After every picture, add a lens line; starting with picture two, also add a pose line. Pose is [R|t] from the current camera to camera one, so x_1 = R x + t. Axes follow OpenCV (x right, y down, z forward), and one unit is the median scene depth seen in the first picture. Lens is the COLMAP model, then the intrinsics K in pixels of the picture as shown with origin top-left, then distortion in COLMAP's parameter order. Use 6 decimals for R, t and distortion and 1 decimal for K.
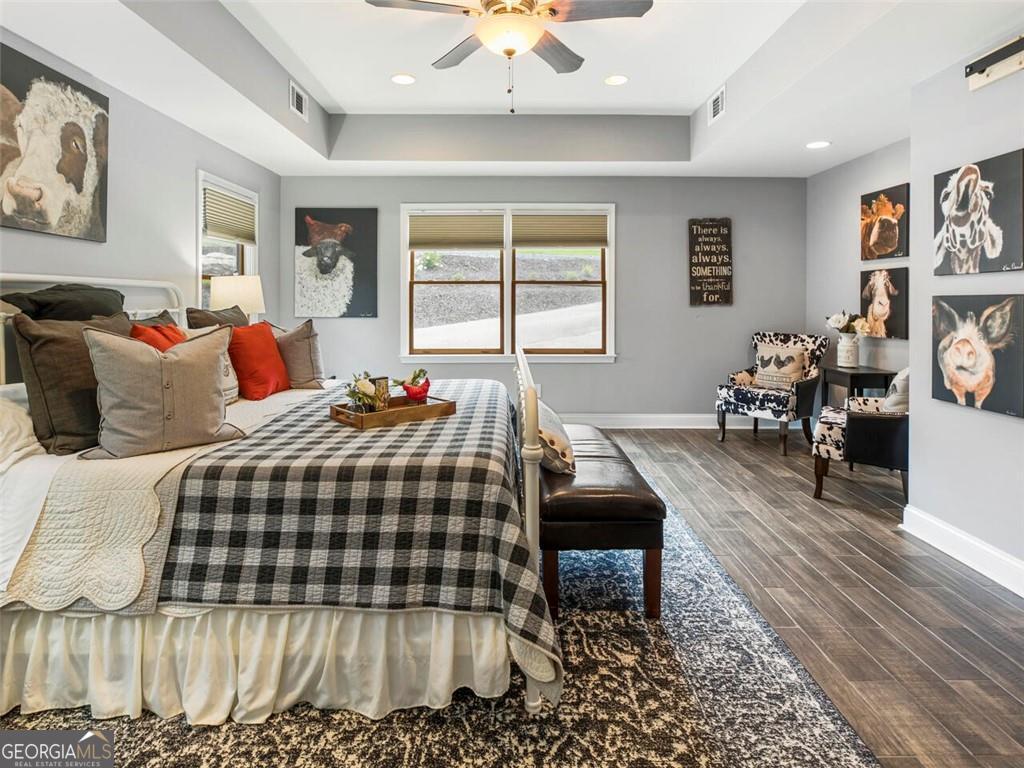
lens RADIAL K [[544.1, 0, 512.0], [0, 544.1, 384.0], [0, 0, 1]] dist [0.000768, -0.001627]
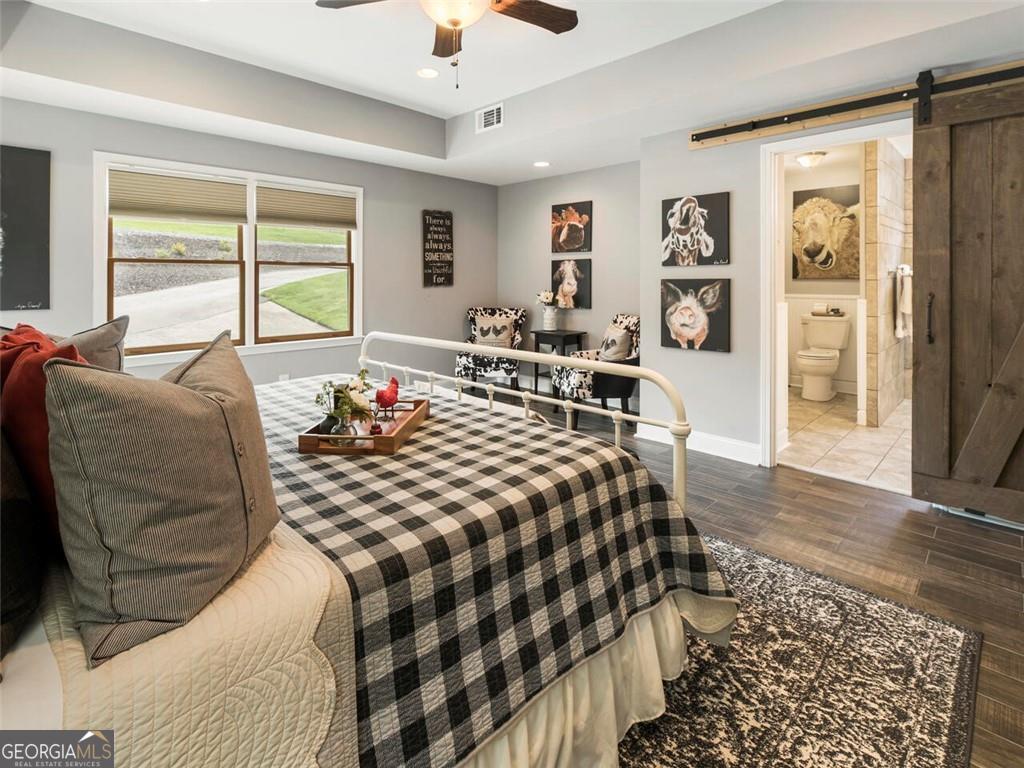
lens RADIAL K [[490.0, 0, 510.4], [0, 490.0, 346.6], [0, 0, 1]] dist [-0.000126, -0.000155]
pose [[0.728813, -0.094450, 0.678167, -0.319229], [0.106907, 0.993990, 0.023545, -0.034751], [-0.676315, 0.055341, 0.734530, 0.193045]]
